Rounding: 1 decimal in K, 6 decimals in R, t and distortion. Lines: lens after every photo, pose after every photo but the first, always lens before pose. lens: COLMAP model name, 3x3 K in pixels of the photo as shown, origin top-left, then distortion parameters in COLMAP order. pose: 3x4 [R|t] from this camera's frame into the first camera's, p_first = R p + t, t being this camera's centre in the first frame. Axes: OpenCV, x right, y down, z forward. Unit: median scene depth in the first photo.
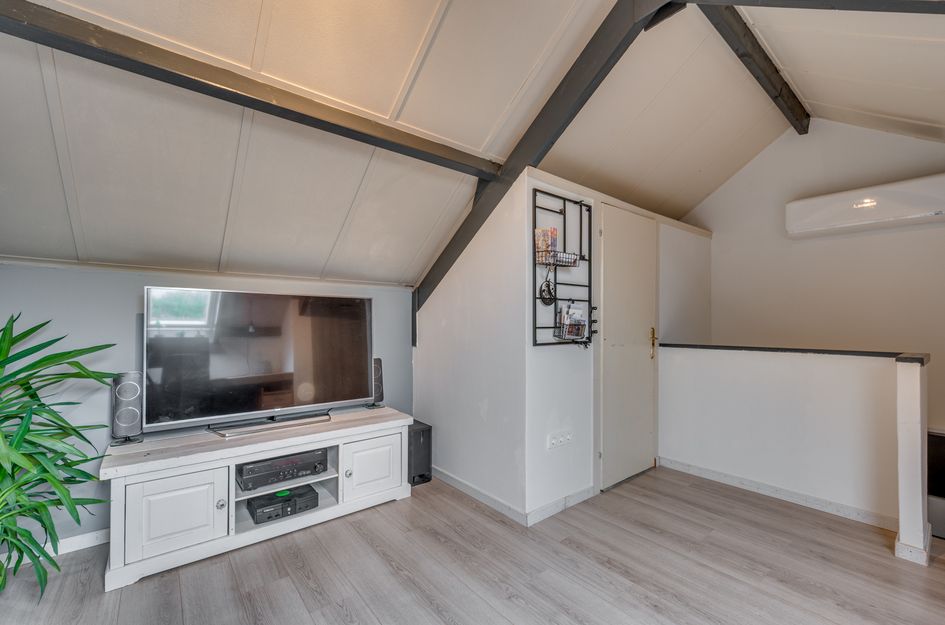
lens RADIAL K [[392.6, 0, 473.6], [0, 392.6, 322.2], [0, 0, 1]] dist [-0.020450, -0.000369]
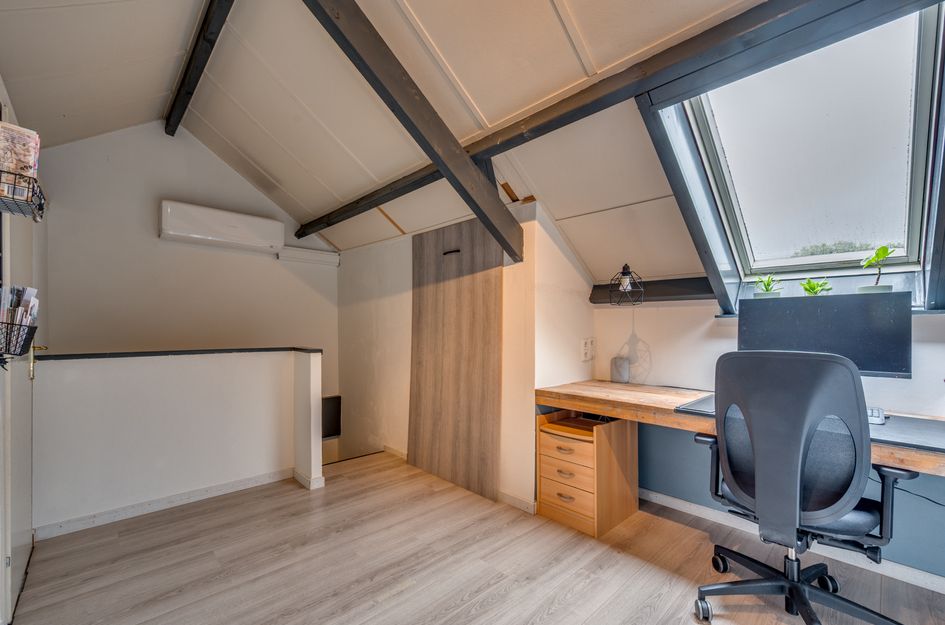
lens RADIAL K [[379.5, 0, 485.5], [0, 379.5, 331.1], [0, 0, 1]] dist [0.002798, 0.001577]
pose [[-0.097081, -0.008623, 0.995239, -0.328600], [-0.010896, 0.999912, 0.007601, 0.002100], [-0.995217, -0.010107, -0.097166, 0.447450]]
